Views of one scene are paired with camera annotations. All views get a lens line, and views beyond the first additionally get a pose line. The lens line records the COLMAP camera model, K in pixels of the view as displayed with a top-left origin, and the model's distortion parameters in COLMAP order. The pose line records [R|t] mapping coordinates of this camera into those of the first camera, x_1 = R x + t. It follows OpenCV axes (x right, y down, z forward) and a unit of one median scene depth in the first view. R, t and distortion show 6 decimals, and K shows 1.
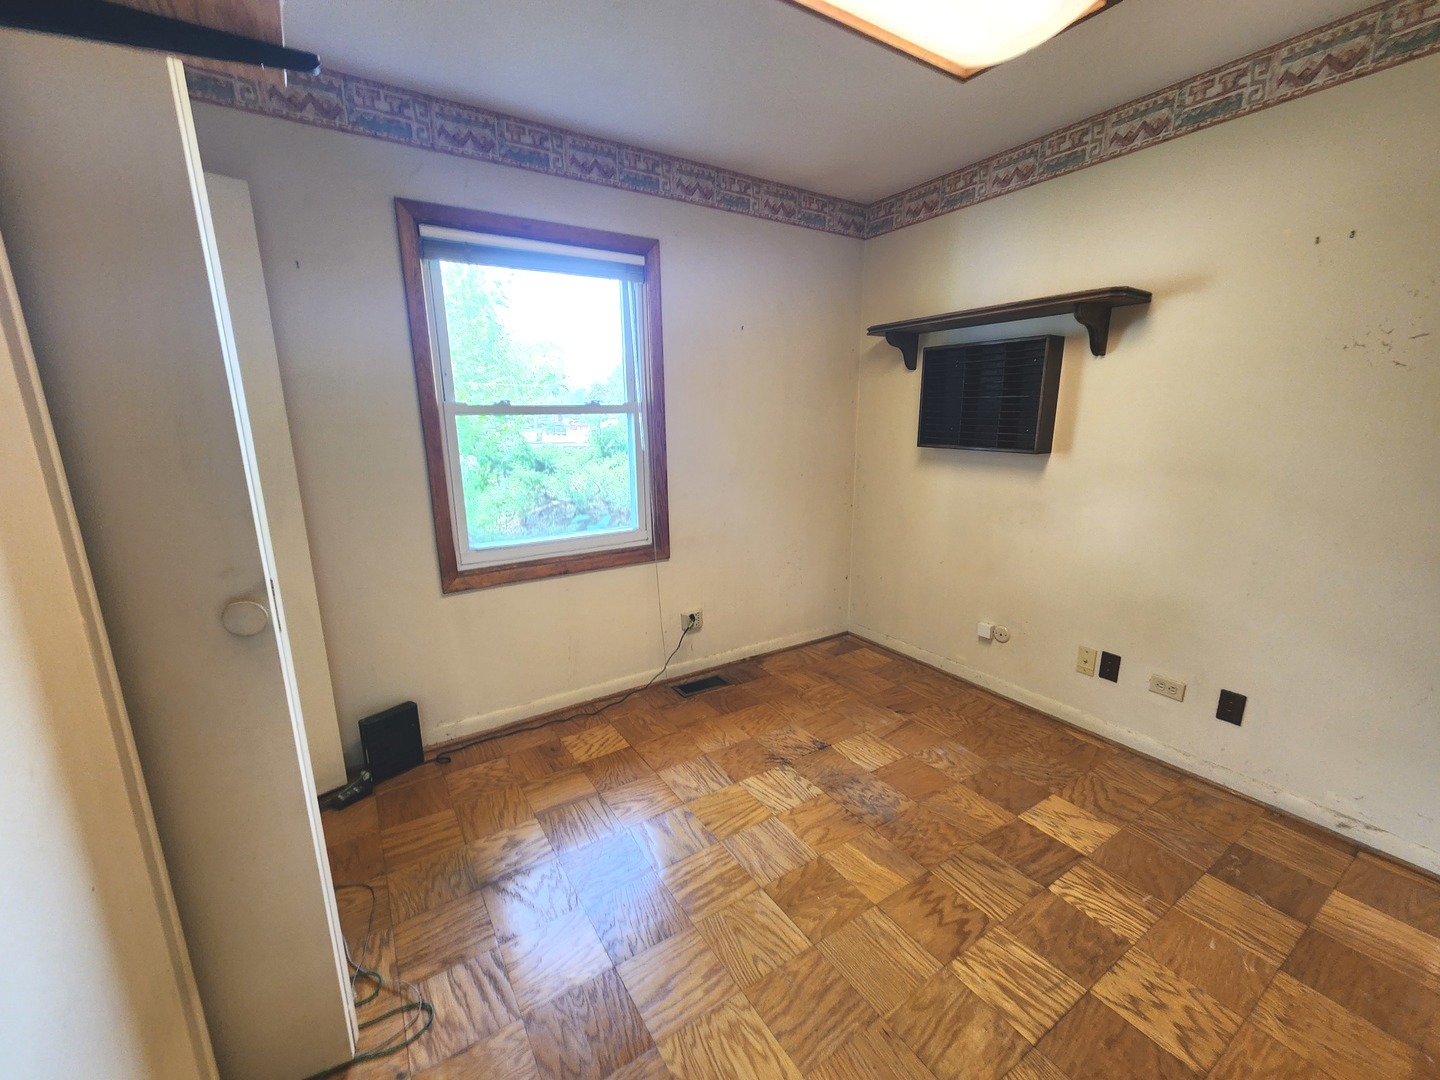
lens RADIAL K [[582.7, 0, 720.0], [0, 582.7, 540.0], [0, 0, 1]] dist [0.001193, 0.000069]
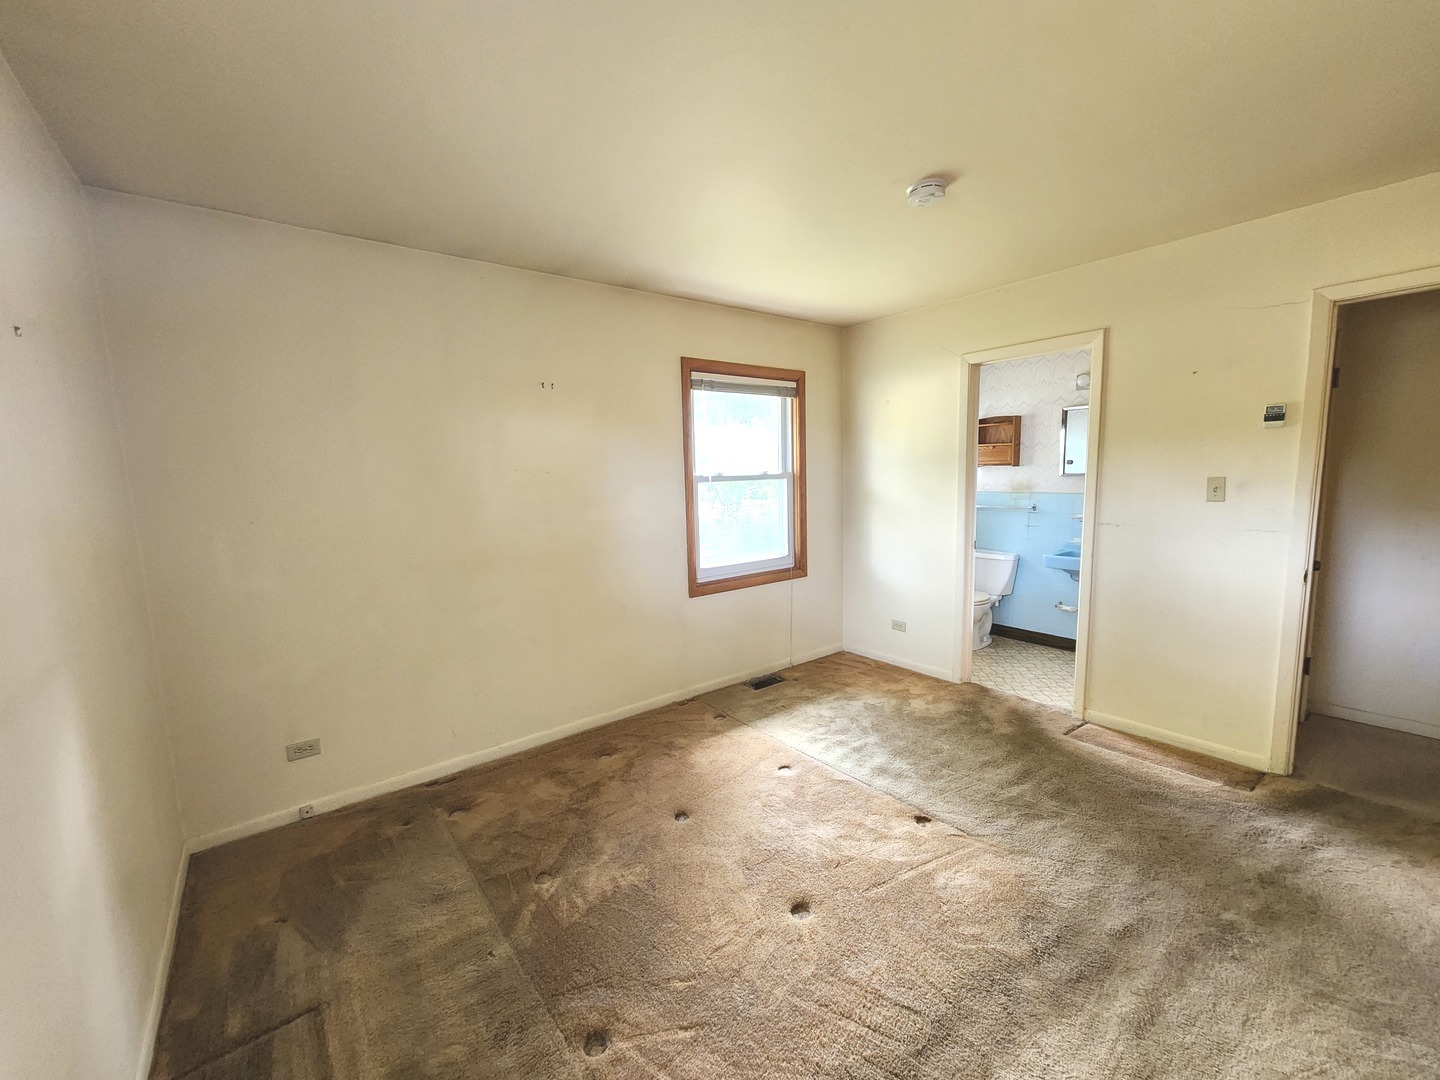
lens RADIAL K [[582.7, 0, 720.0], [0, 582.7, 540.0], [0, 0, 1]] dist [0.001193, 0.000069]
pose [[0.994698, -0.027114, 0.099199, -0.500369], [0.036856, 0.994531, -0.097727, 0.085992], [-0.096007, 0.100865, 0.990257, -0.499666]]
